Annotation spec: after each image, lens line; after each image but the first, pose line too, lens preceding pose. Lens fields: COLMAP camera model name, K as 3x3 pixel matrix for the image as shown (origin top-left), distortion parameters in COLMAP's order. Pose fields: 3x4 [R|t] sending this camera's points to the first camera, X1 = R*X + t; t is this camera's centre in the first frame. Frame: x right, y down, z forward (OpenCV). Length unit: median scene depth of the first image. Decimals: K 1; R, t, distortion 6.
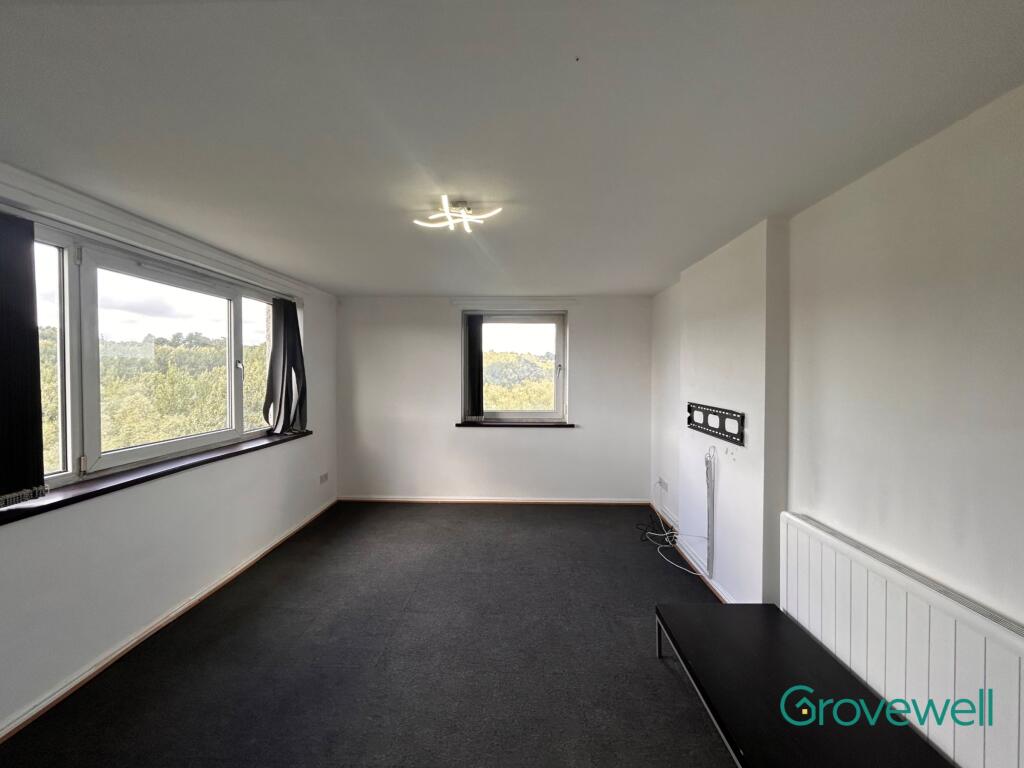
lens RADIAL K [[414.8, 0, 511.6], [0, 414.8, 379.0], [0, 0, 1]] dist [0.000181, 0.000087]
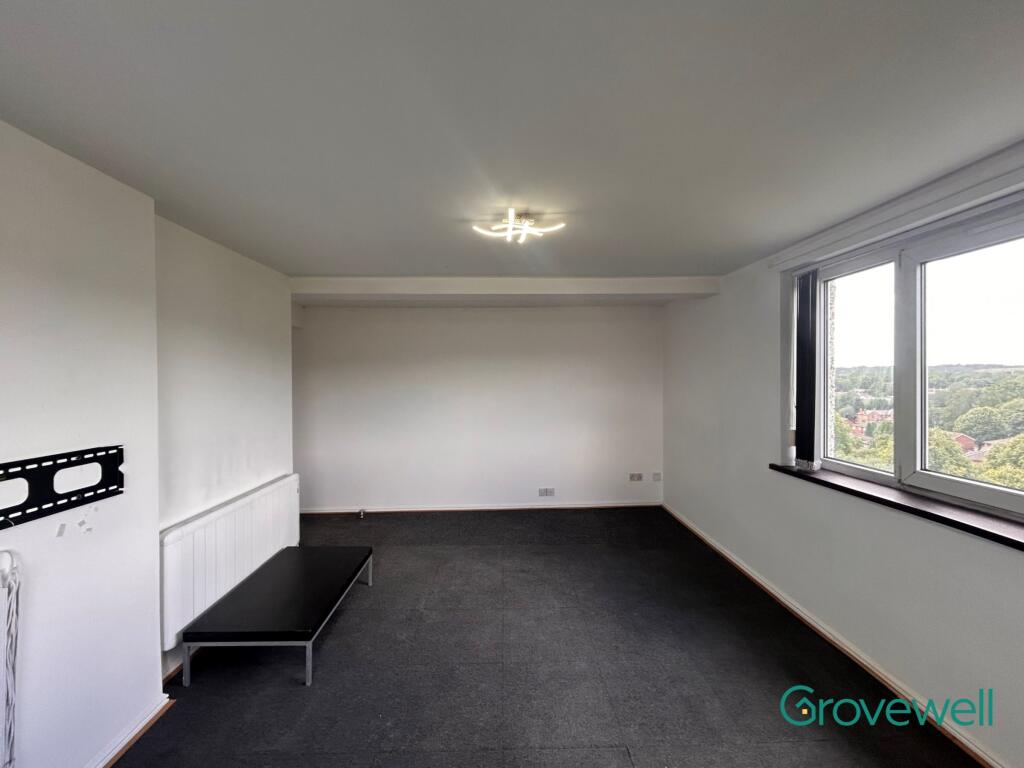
lens RADIAL K [[414.8, 0, 514.5], [0, 414.8, 377.3], [0, 0, 1]] dist [0.000181, 0.000087]
pose [[-0.997220, 0.004898, -0.074358, -0.039396], [0.003593, 0.999837, 0.017683, -0.038463], [0.074432, 0.017367, -0.997075, 1.747018]]
